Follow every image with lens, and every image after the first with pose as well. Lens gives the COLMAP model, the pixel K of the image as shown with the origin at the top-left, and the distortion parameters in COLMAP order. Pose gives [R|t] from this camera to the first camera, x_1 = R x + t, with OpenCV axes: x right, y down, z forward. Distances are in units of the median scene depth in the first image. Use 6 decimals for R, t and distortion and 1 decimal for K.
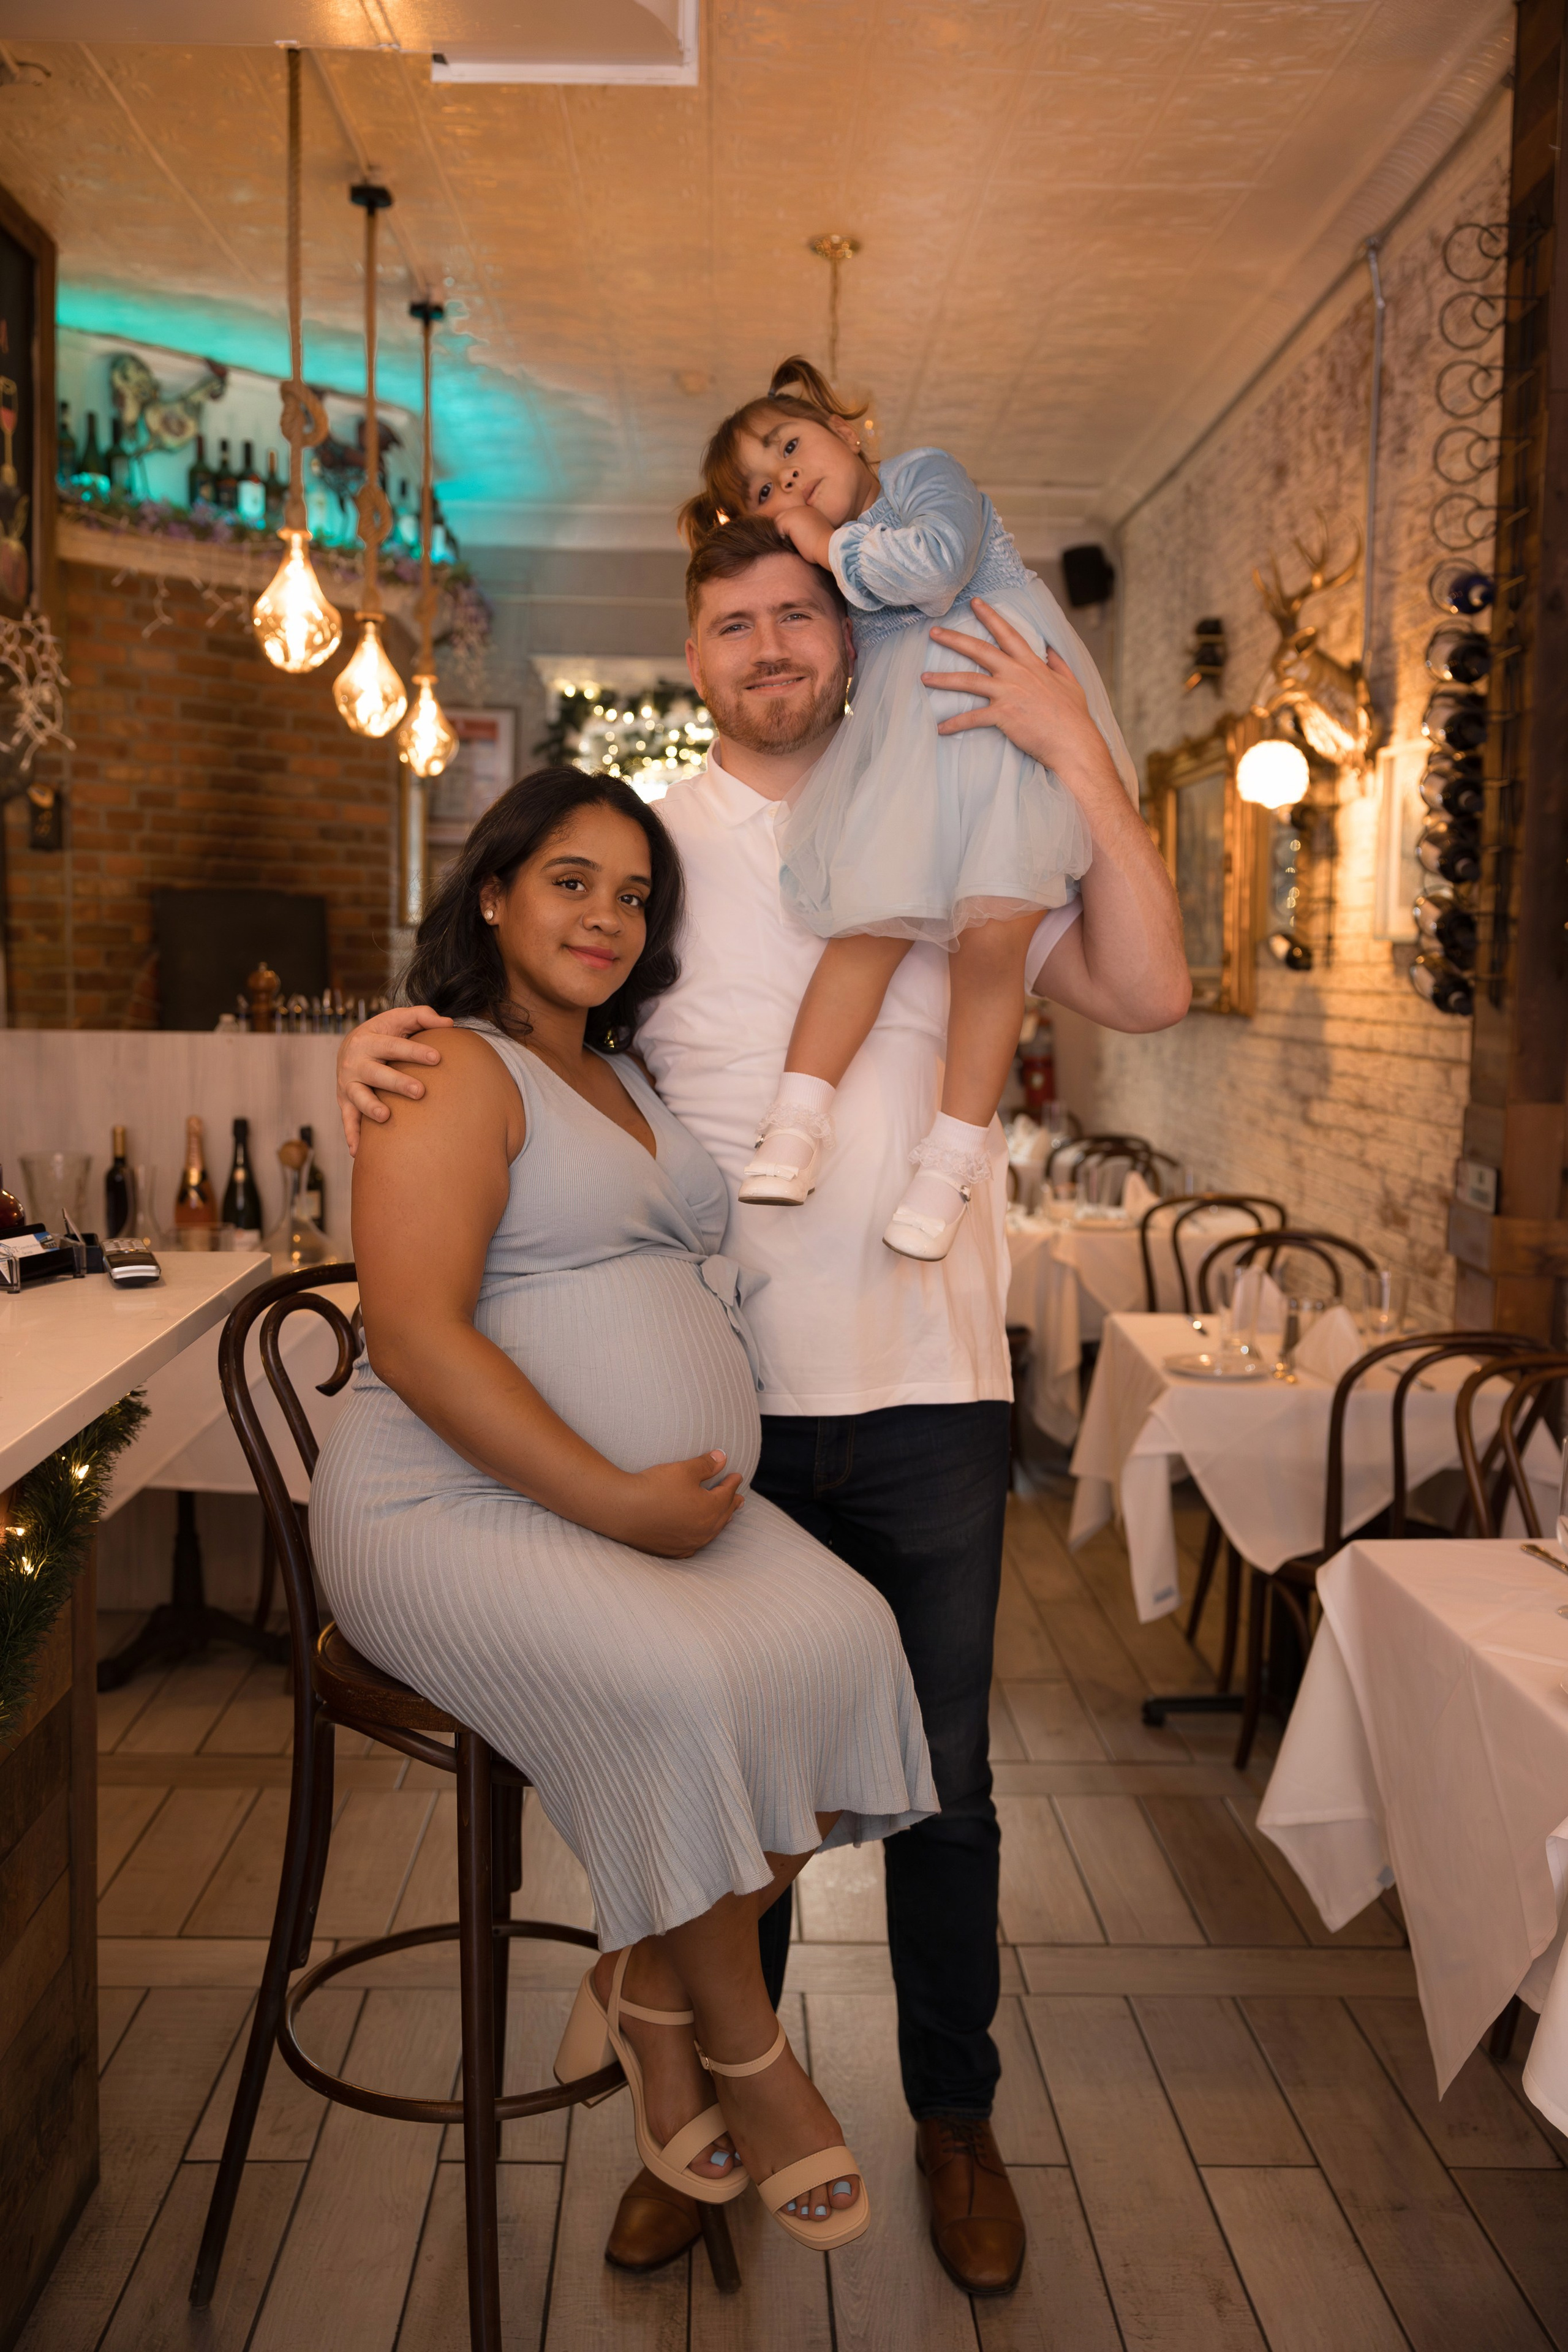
lens RADIAL K [[2083.7, 0, 773.9], [0, 2083.7, 1192.8], [0, 0, 1]] dist [-0.014554, 0.028075]
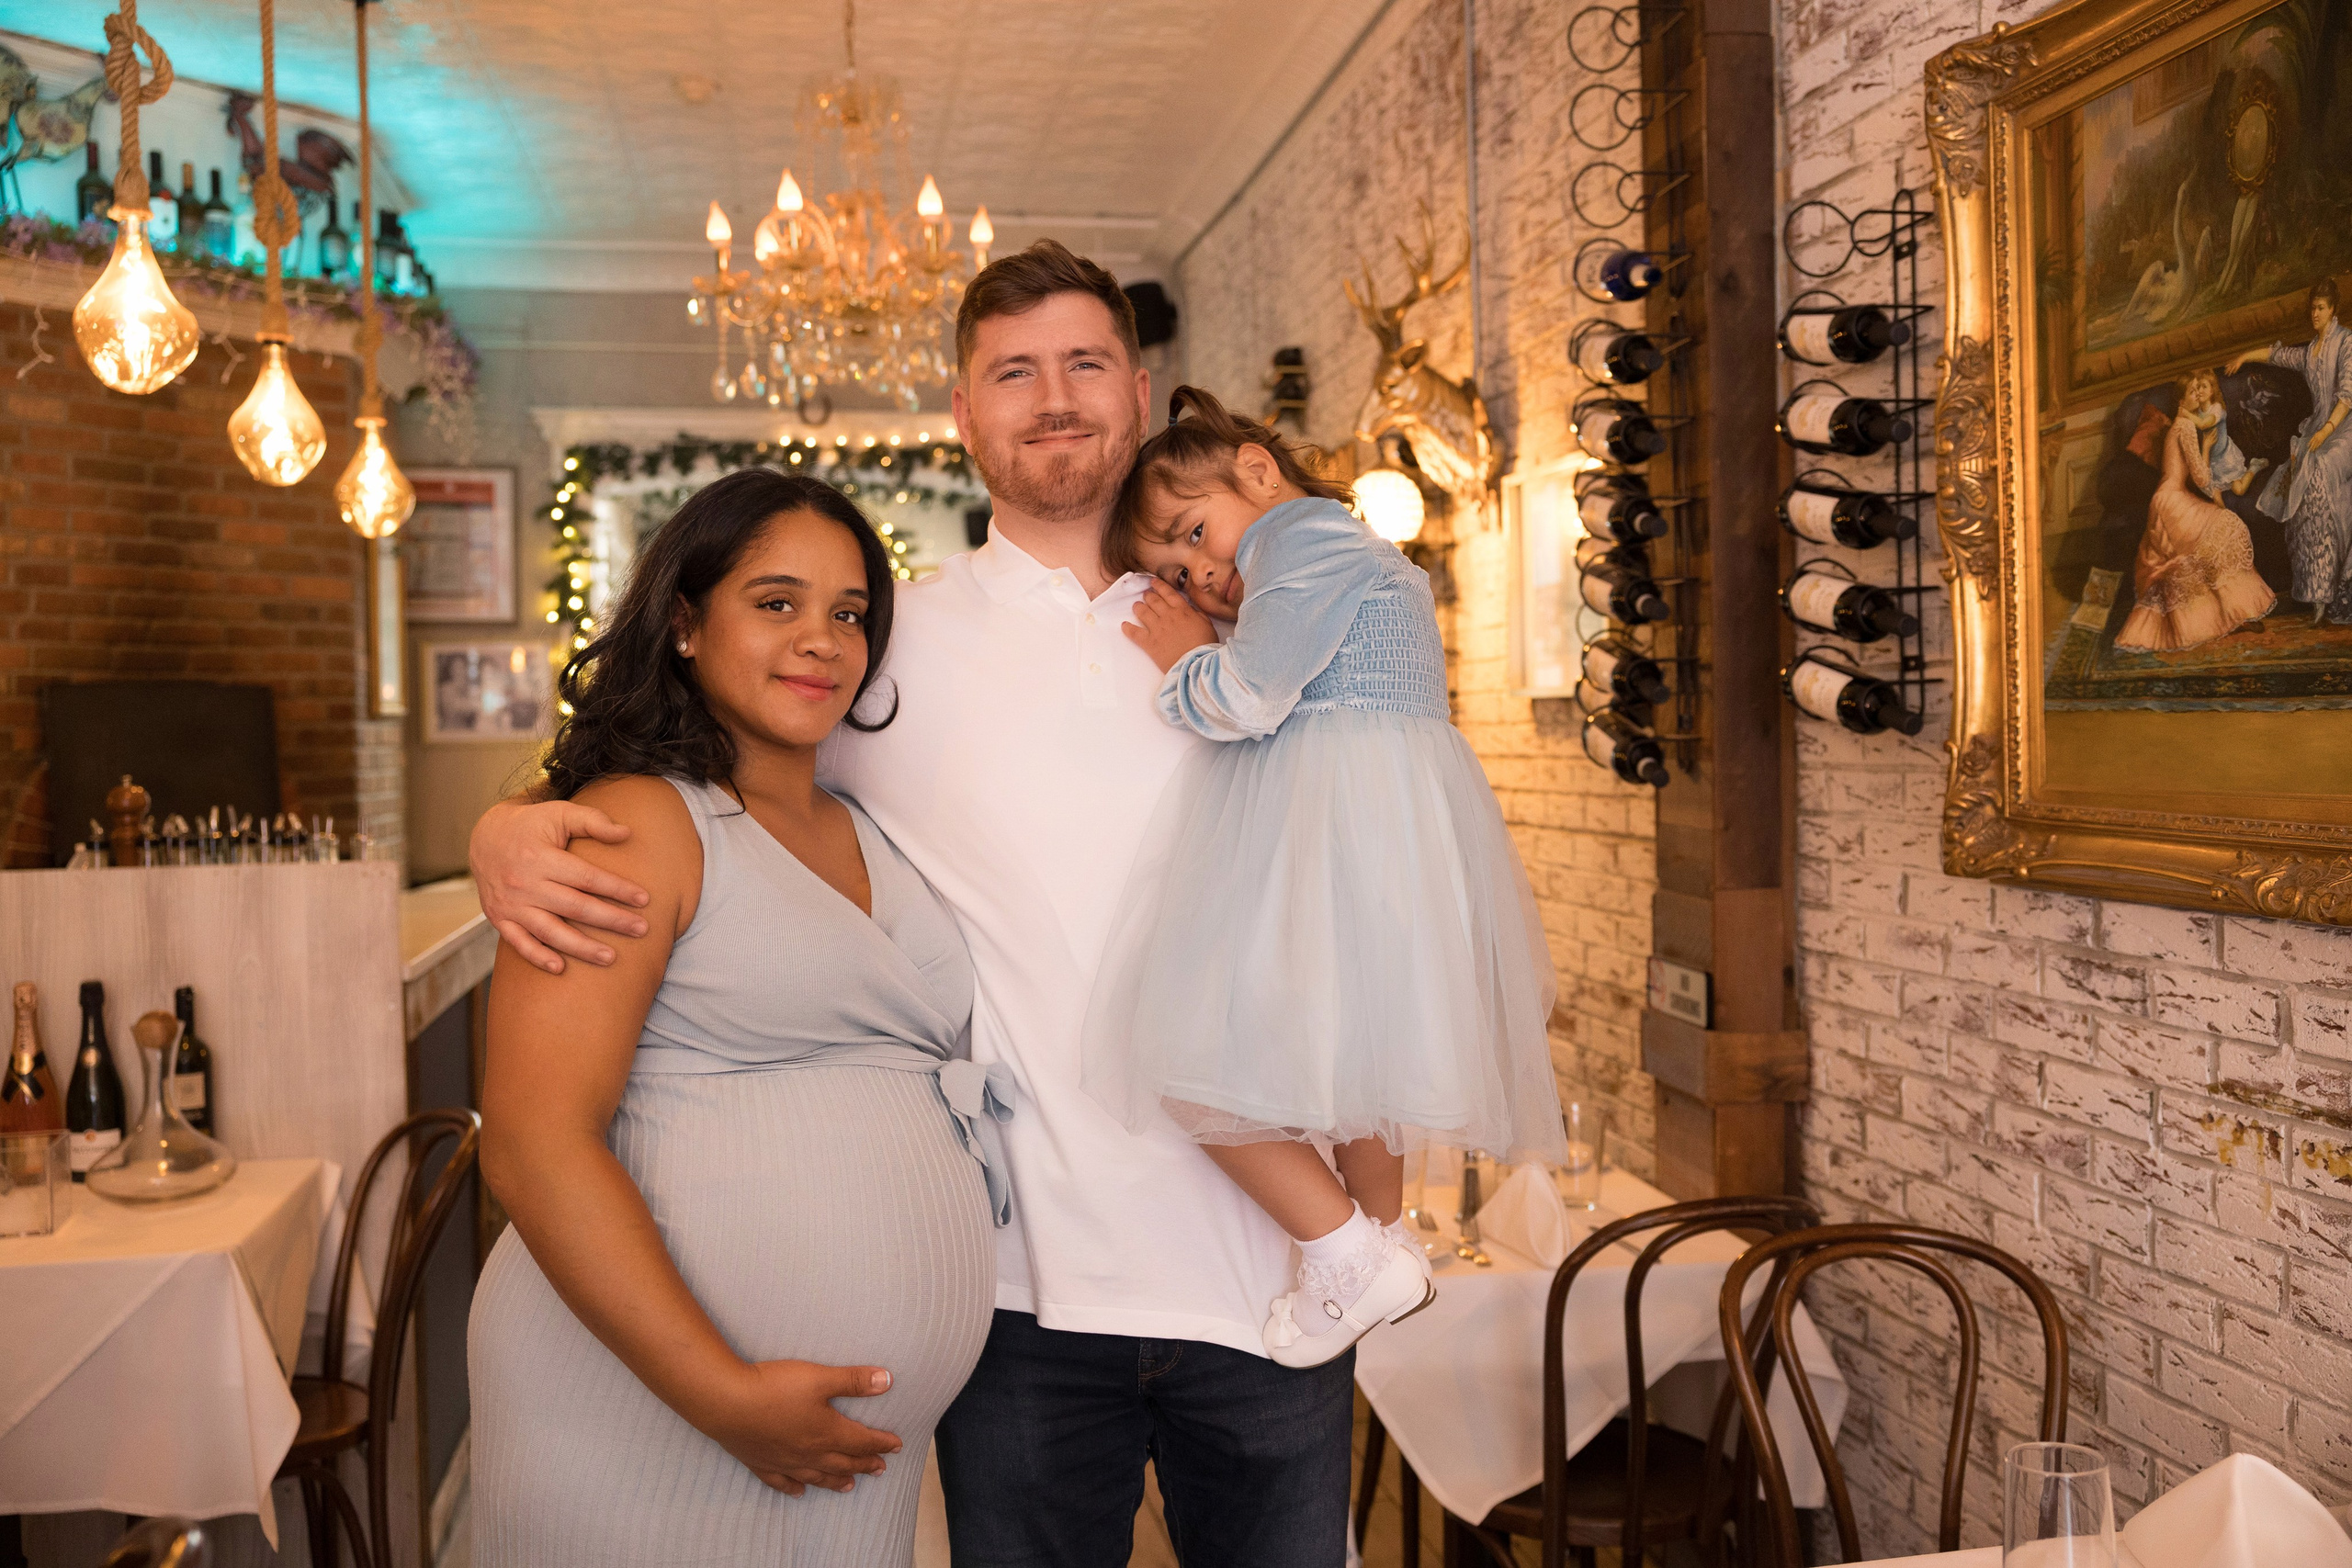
lens RADIAL K [[2083.5, 0, 1152.0], [0, 2083.5, 767.8], [0, 0, 1]] dist [-0.014554, 0.028075]
pose [[0.988500, -0.039437, 0.145991, 0.015297], [0.052681, 0.994728, -0.087988, -0.023526], [-0.141751, 0.094667, 0.985365, 0.174333]]
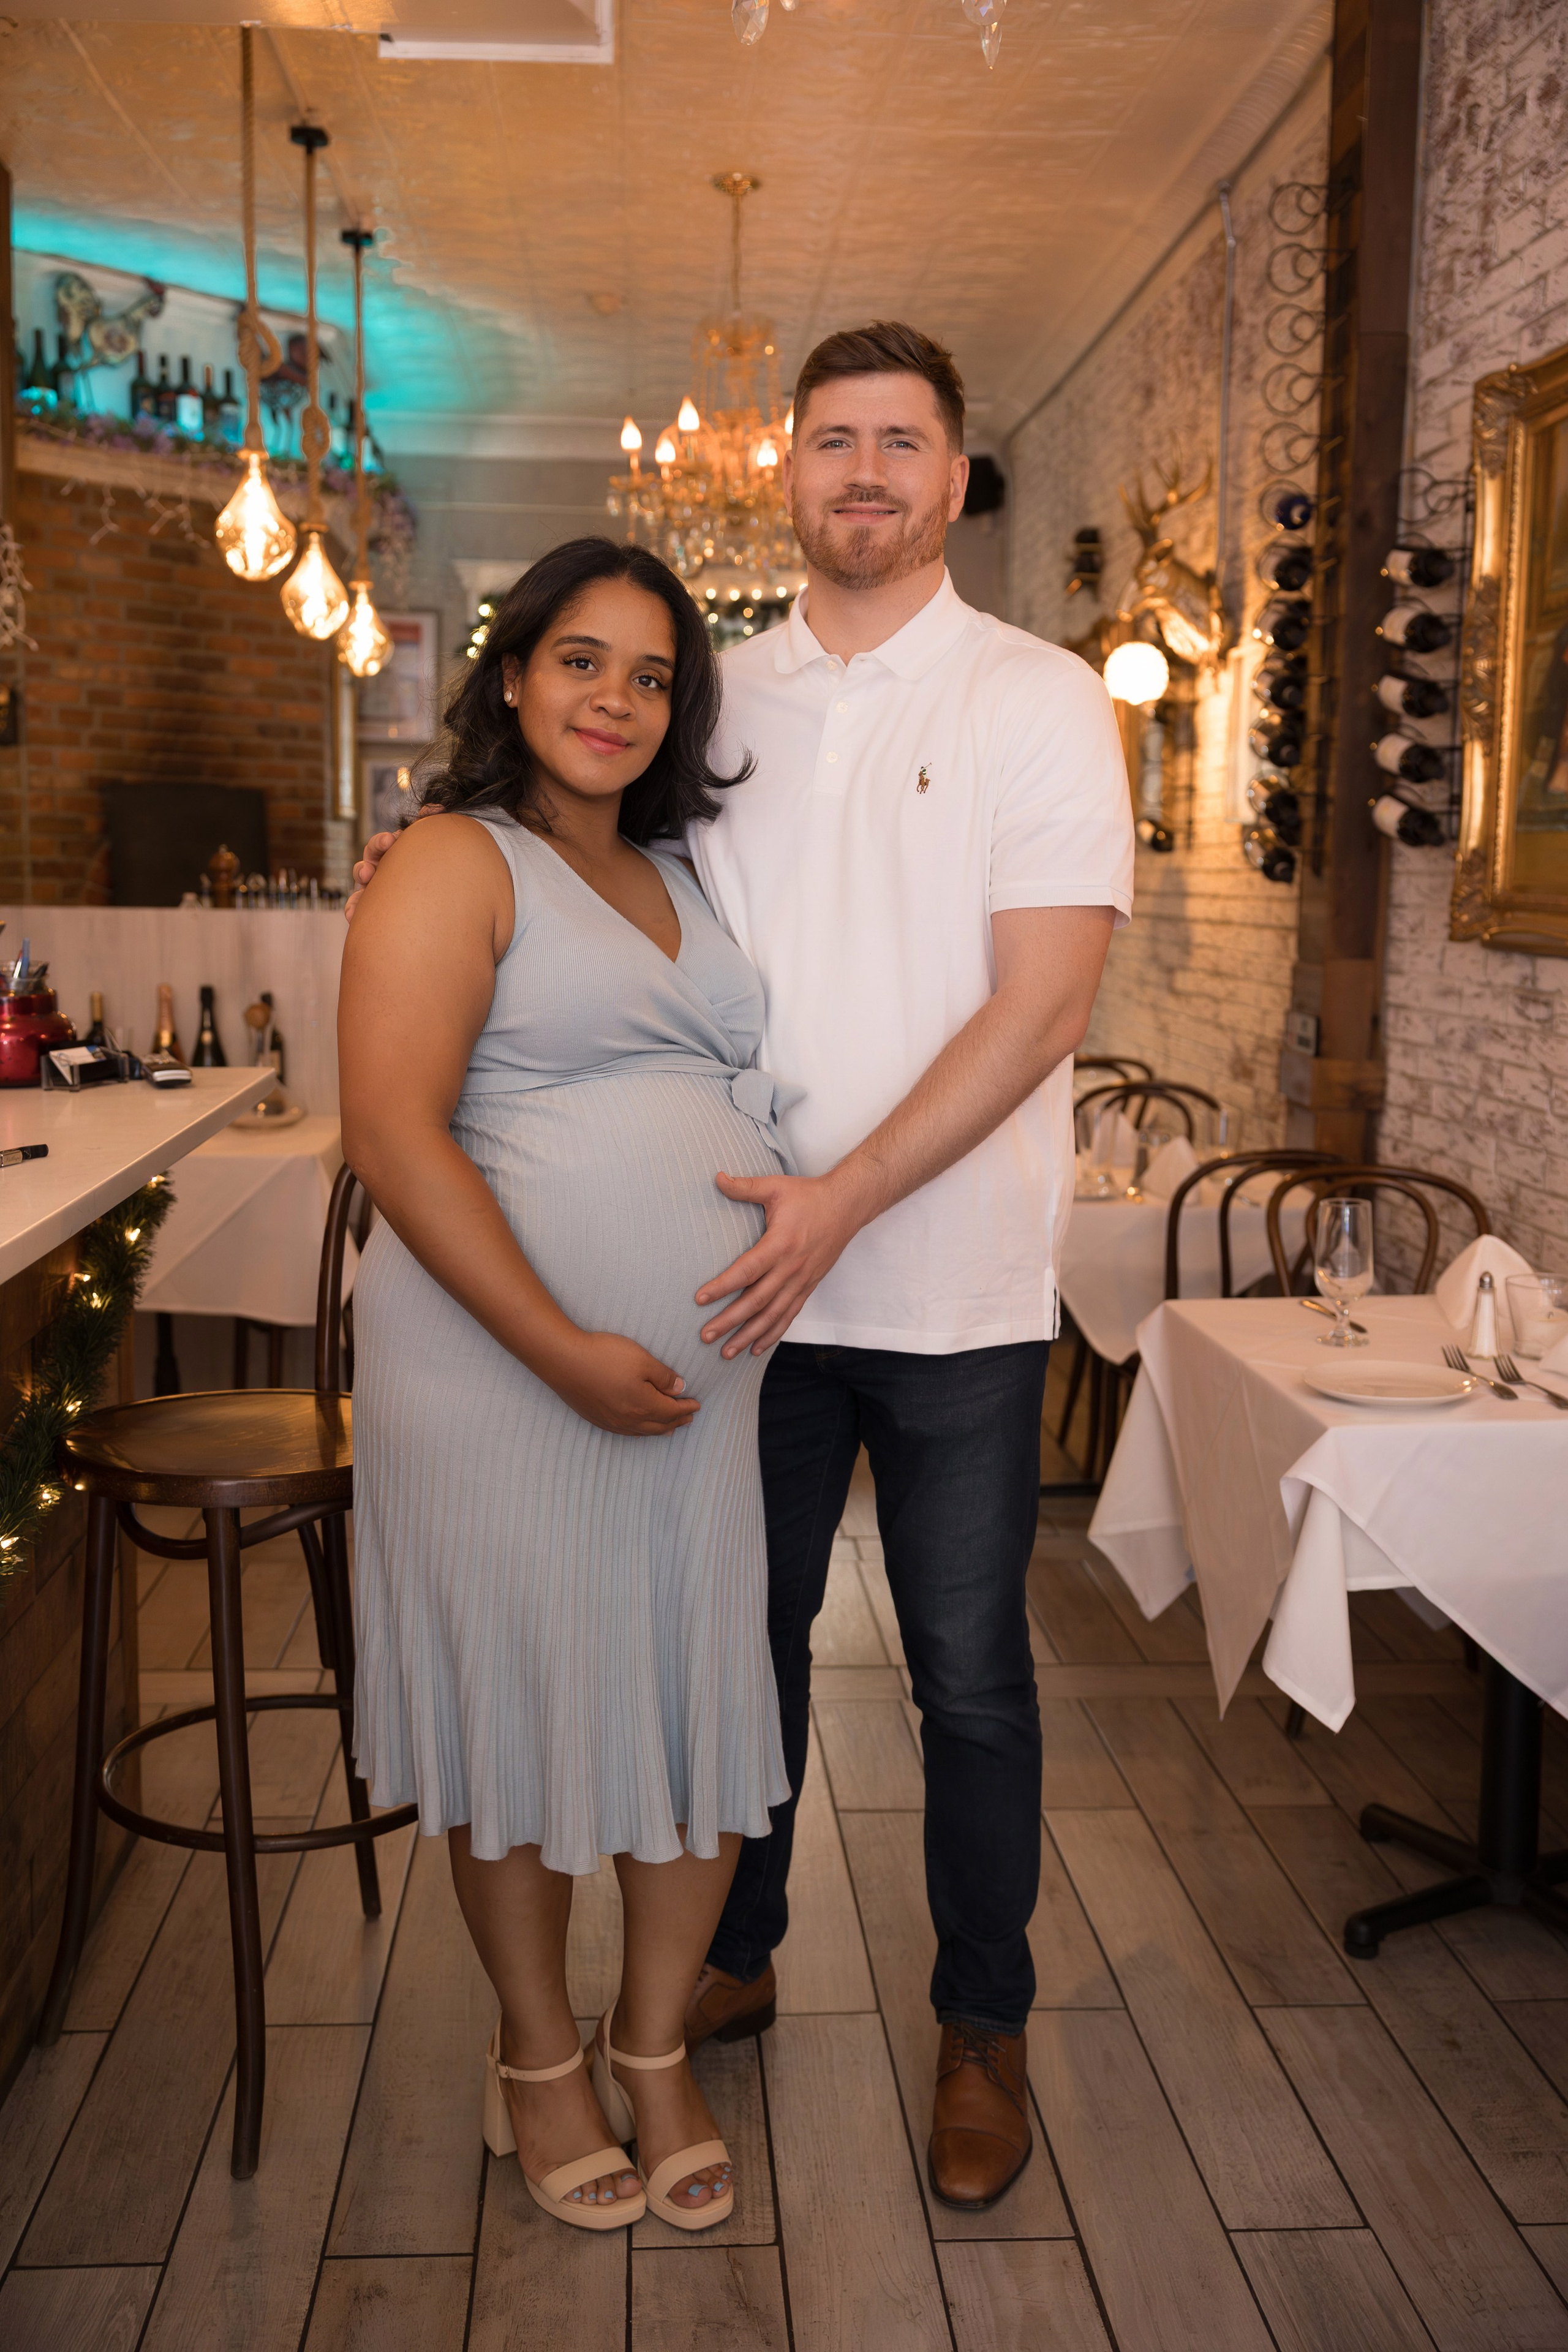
lens RADIAL K [[2083.7, 0, 773.5], [0, 2083.7, 1186.0], [0, 0, 1]] dist [-0.014554, 0.028075]
pose [[0.999137, -0.009905, 0.040336, -0.000495], [0.008233, 0.999109, 0.041396, 0.024373], [-0.040710, -0.041029, 0.998328, -0.109489]]
